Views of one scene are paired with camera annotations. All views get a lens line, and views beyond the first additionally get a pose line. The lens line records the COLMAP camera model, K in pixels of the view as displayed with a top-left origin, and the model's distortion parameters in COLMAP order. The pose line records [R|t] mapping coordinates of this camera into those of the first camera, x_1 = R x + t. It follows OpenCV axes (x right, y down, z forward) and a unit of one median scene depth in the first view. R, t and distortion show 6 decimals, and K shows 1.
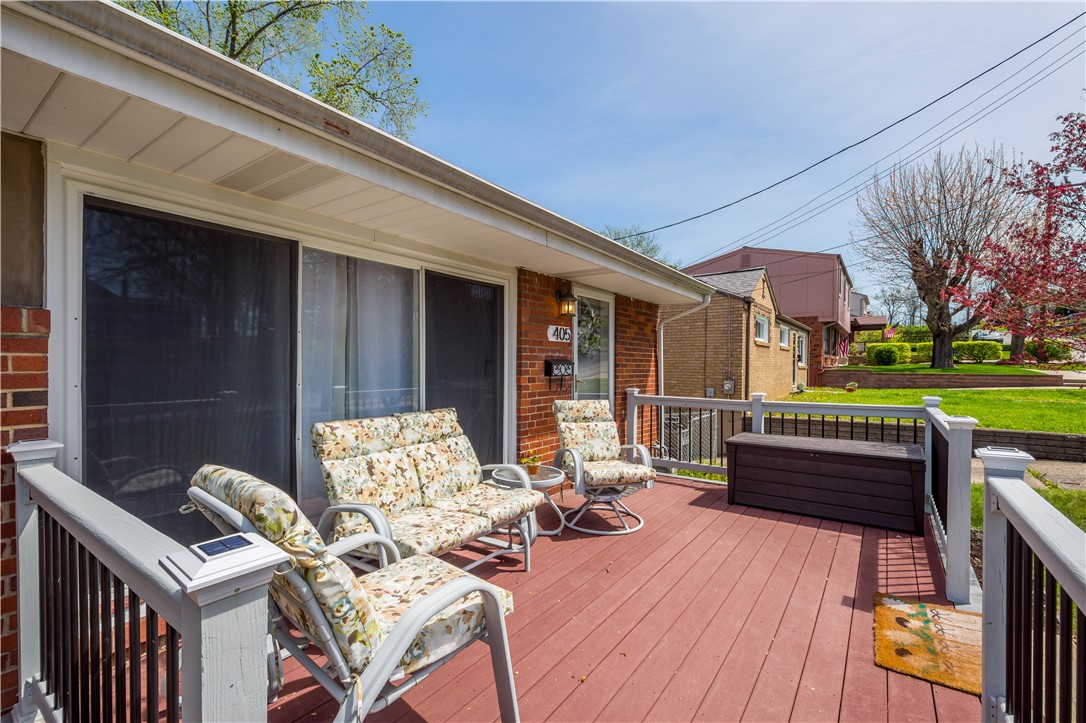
lens RADIAL K [[479.6, 0, 543.0], [0, 479.6, 361.5], [0, 0, 1]] dist [0.006959, -0.000606]
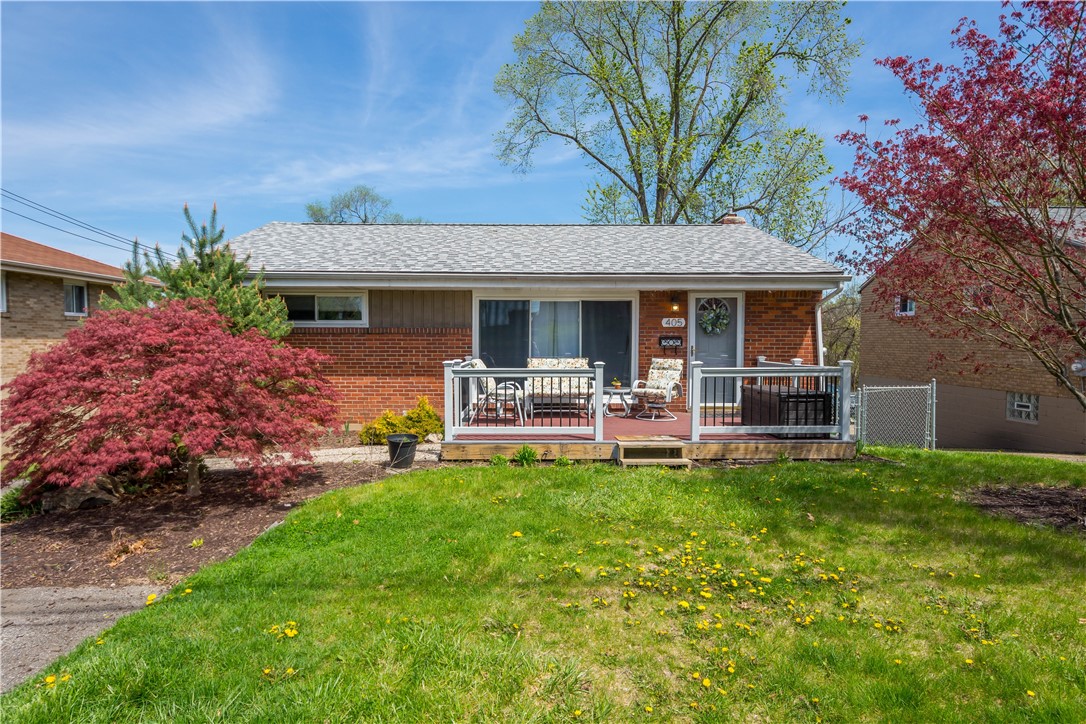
lens RADIAL K [[601.5, 0, 543.0], [0, 601.5, 362.0], [0, 0, 1]] dist [0.057736, 0.000067]
pose [[0.608120, 0.022539, -0.793525, 1.594431], [0.006799, 0.999412, 0.033597, 0.011728], [0.793816, -0.025826, 0.607609, -0.785114]]
